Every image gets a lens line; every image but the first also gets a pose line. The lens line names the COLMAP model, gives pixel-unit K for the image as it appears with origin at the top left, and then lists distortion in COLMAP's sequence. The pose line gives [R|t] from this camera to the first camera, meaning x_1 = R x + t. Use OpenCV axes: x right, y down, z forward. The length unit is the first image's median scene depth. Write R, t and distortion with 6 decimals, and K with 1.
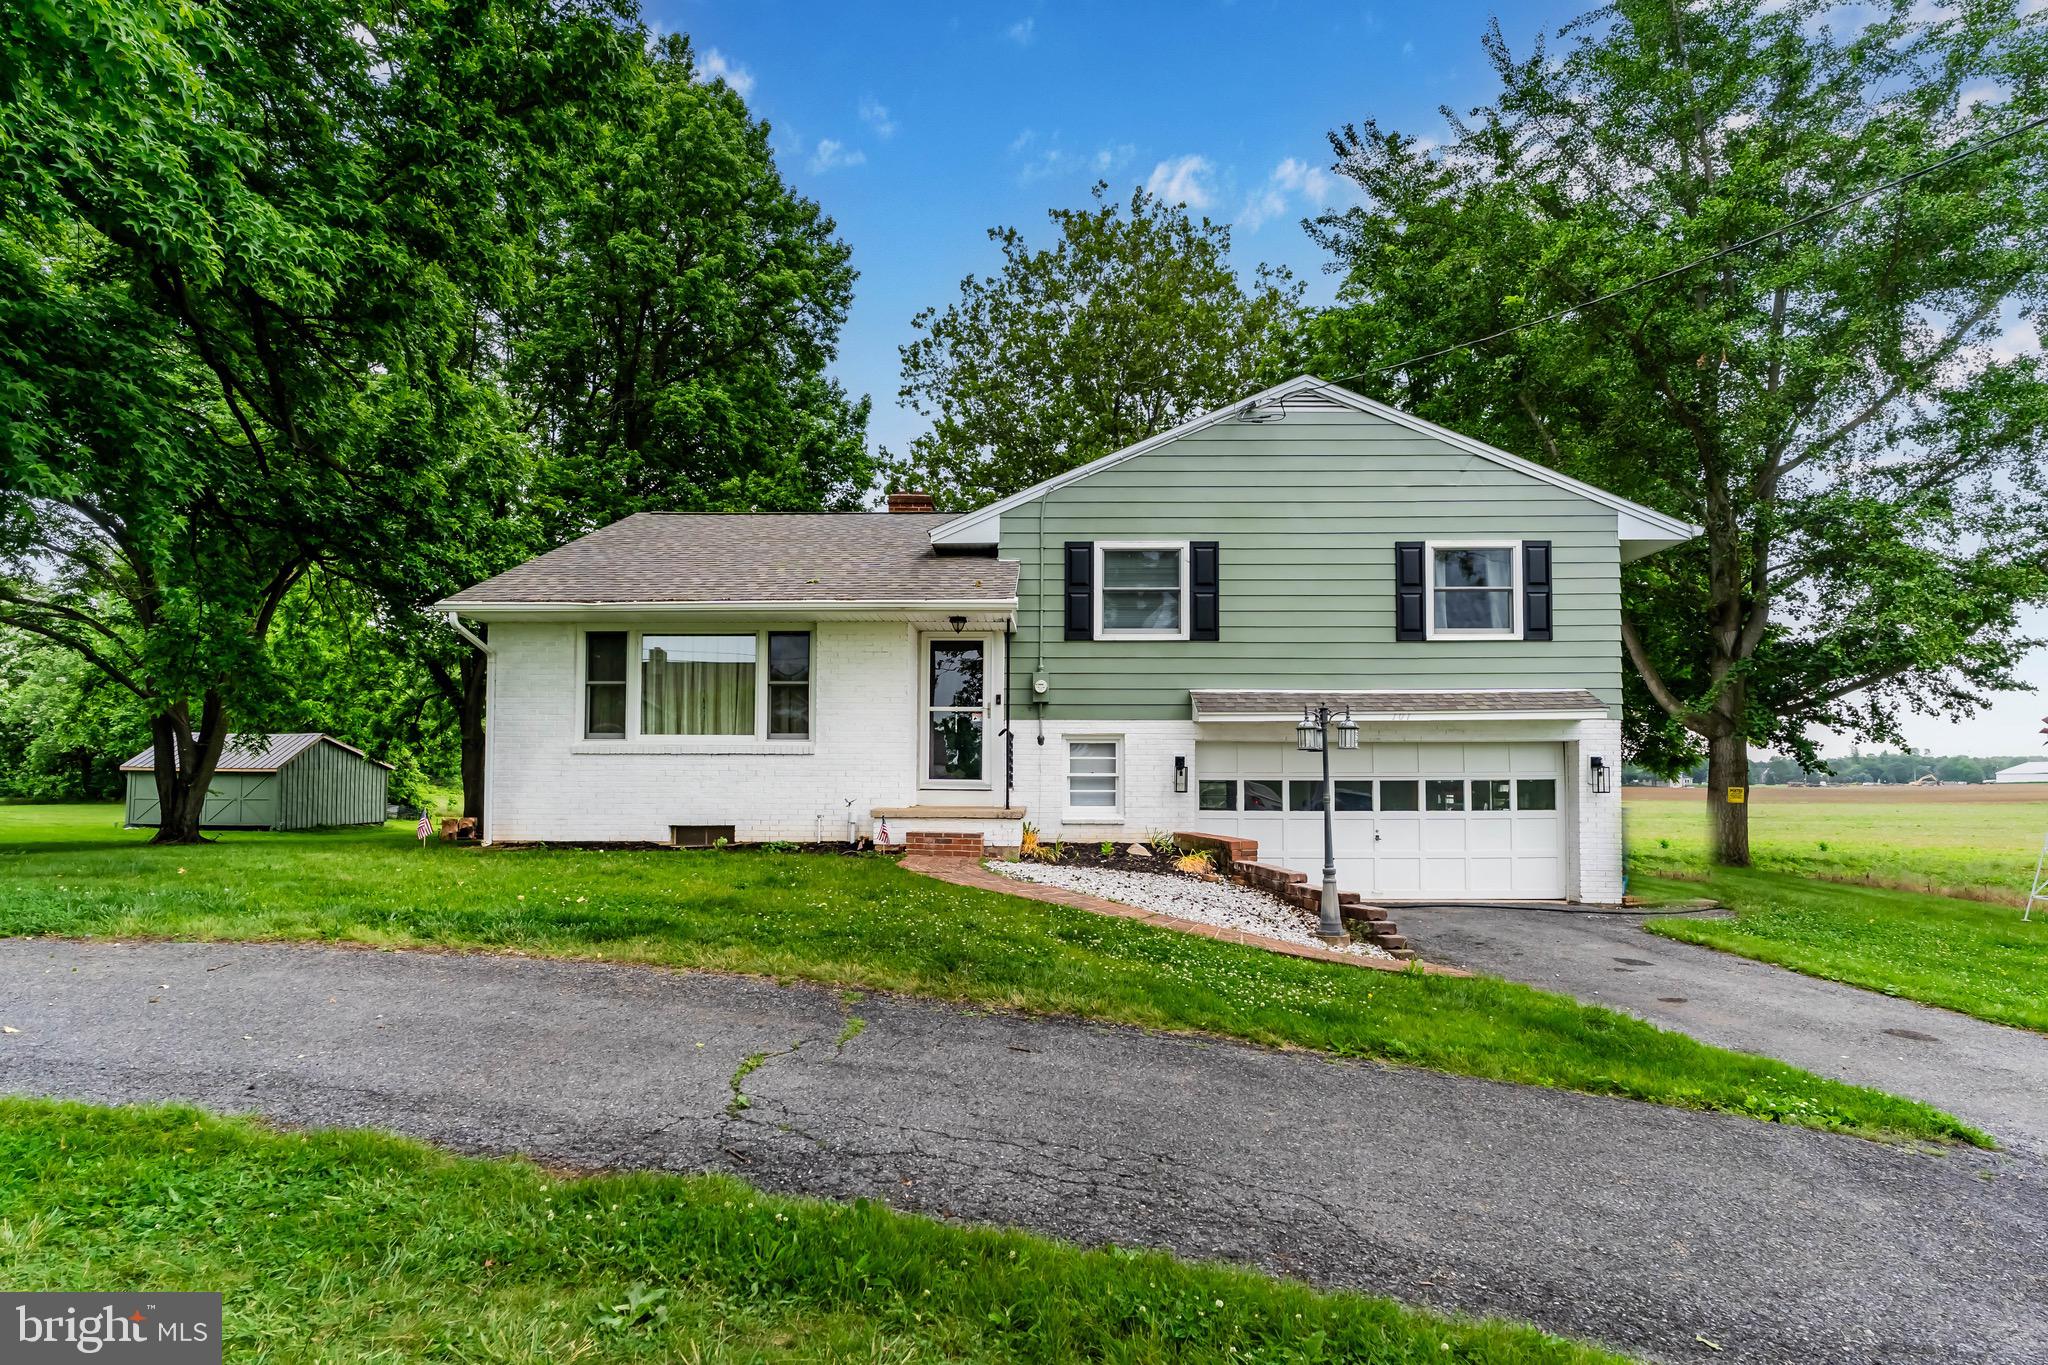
lens RADIAL K [[1084.0, 0, 1023.5], [0, 1084.0, 741.0], [0, 0, 1]] dist [-0.003628, -0.001933]
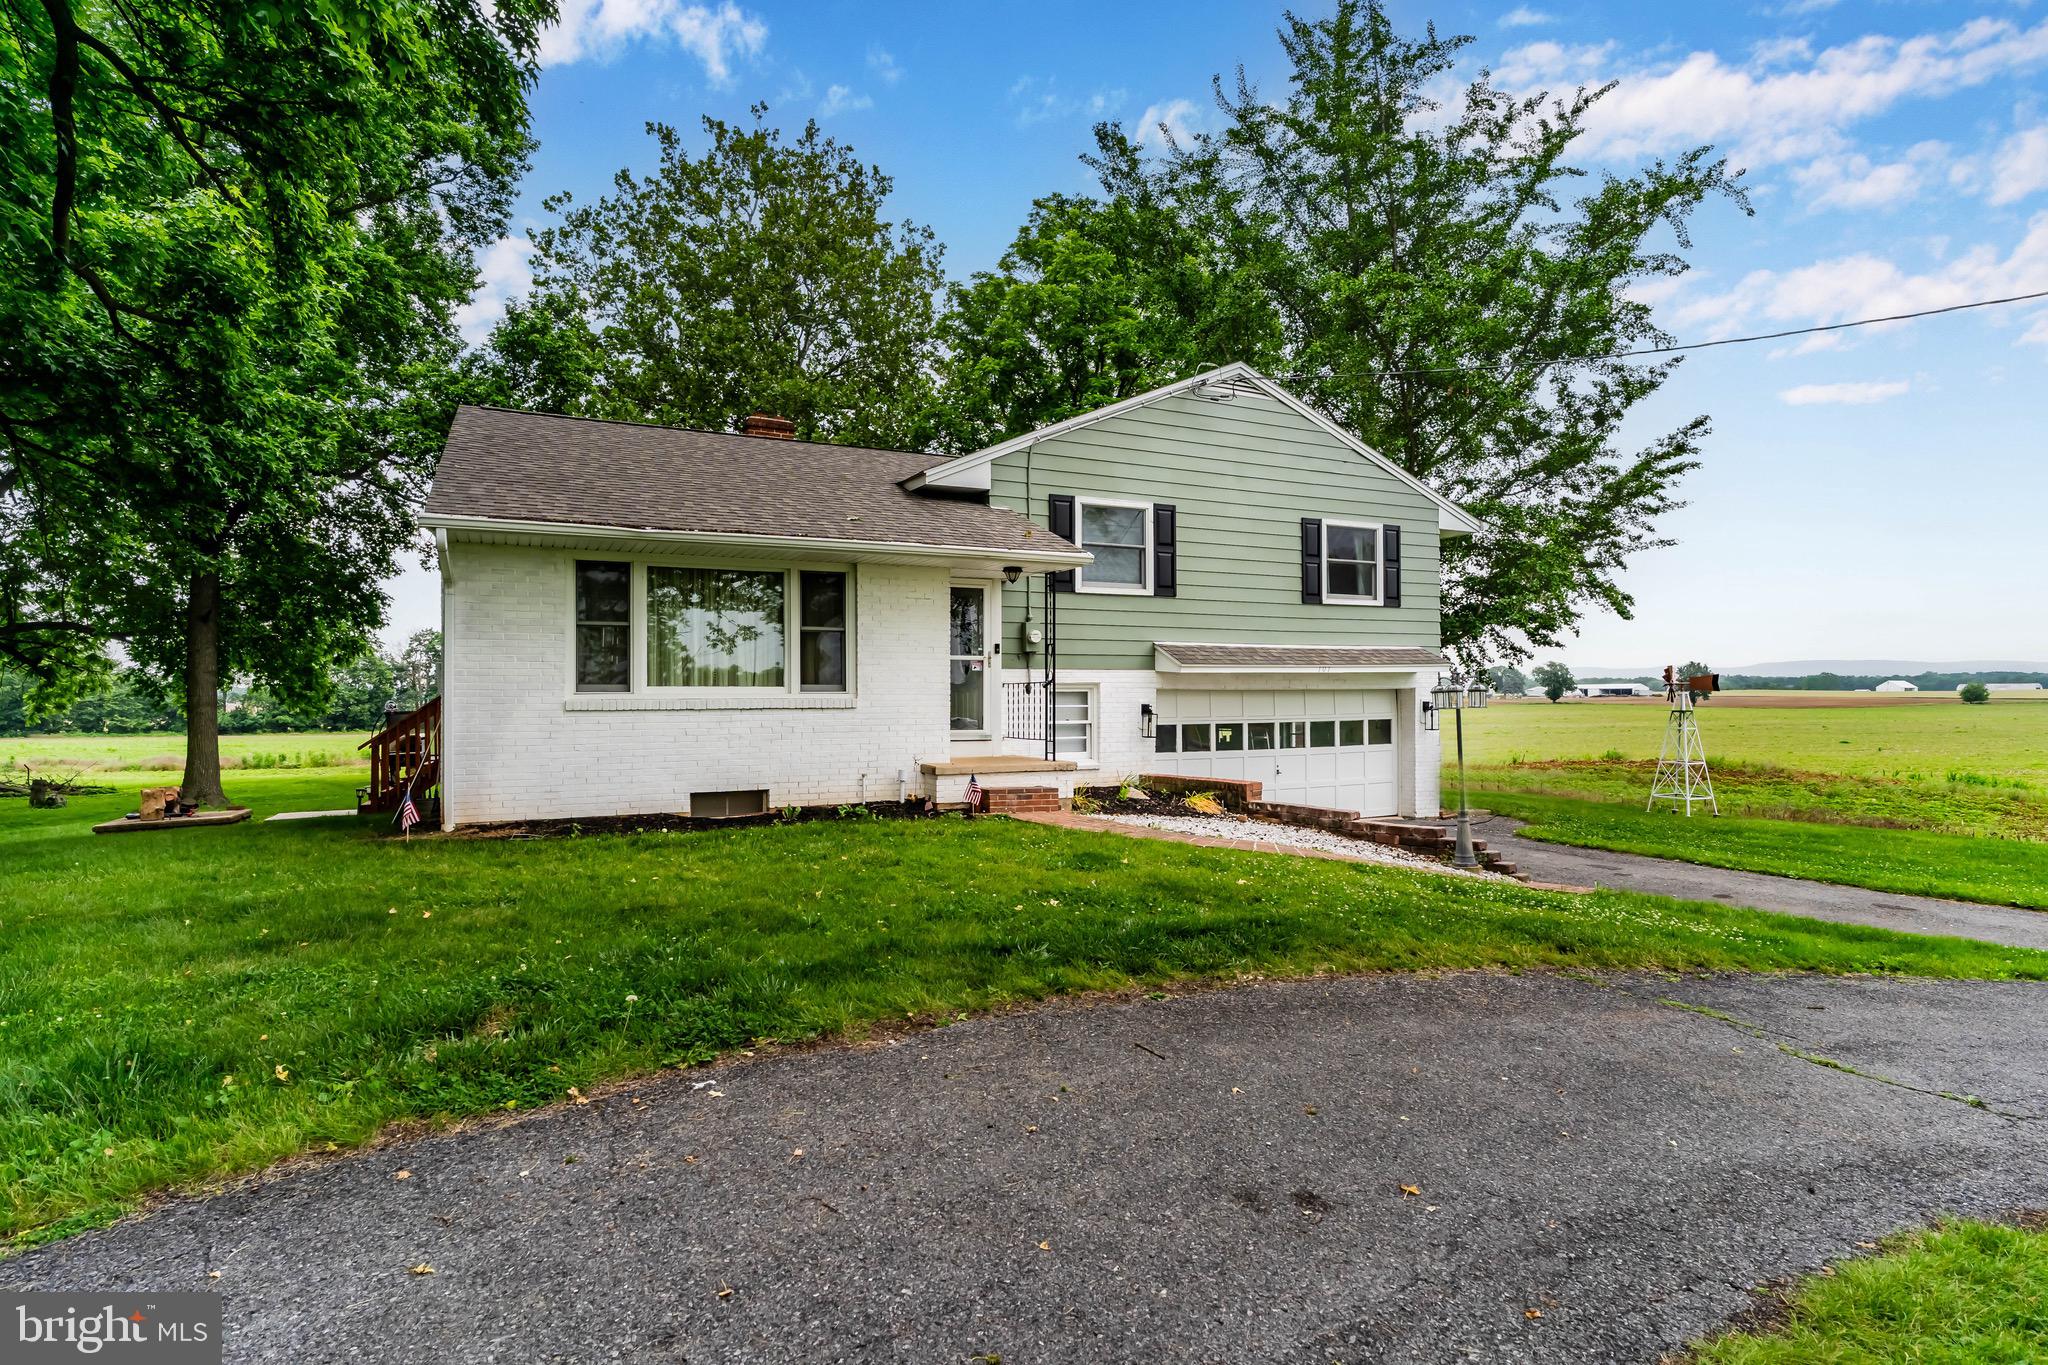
lens RADIAL K [[1033.0, 0, 1024.0], [0, 1033.0, 682.5], [0, 0, 1]] dist [0.000935, 0.000098]
pose [[0.889225, -0.000367, 0.457469, -0.429262], [-0.007522, 0.999853, 0.015424, -0.021700], [-0.457407, -0.017156, 0.889092, 0.146631]]
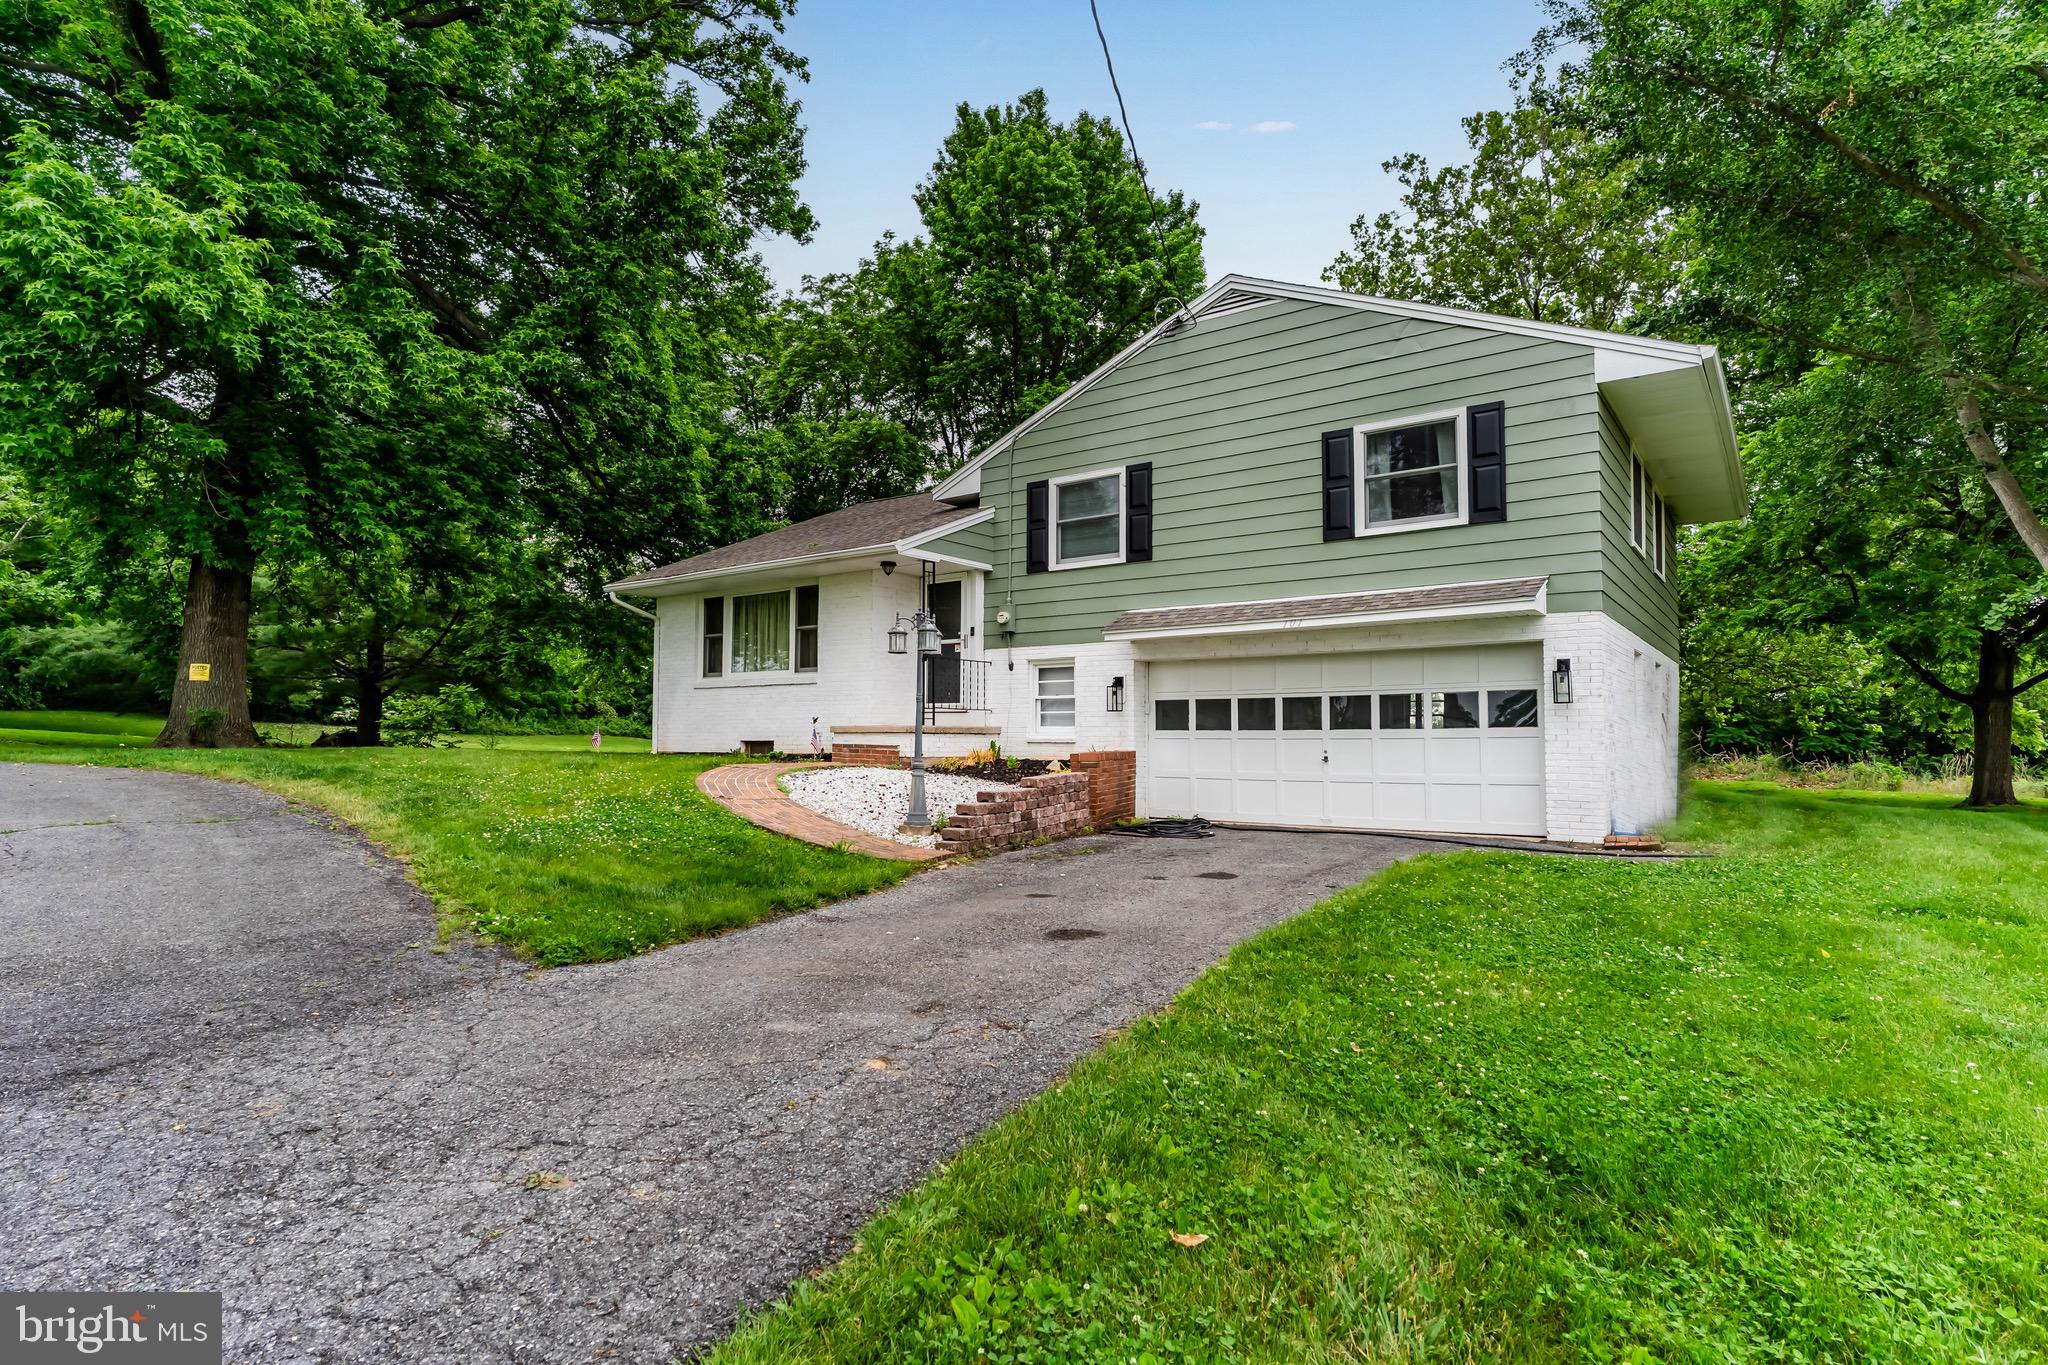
lens RADIAL K [[1039.4, 0, 1022.4], [0, 1039.4, 710.6], [0, 0, 1]] dist [-0.017865, -0.000166]
pose [[0.823509, -0.016135, -0.567073, 0.625050], [0.017613, 0.999841, -0.002871, 0.047345], [0.567029, -0.007624, 0.823663, 0.137433]]
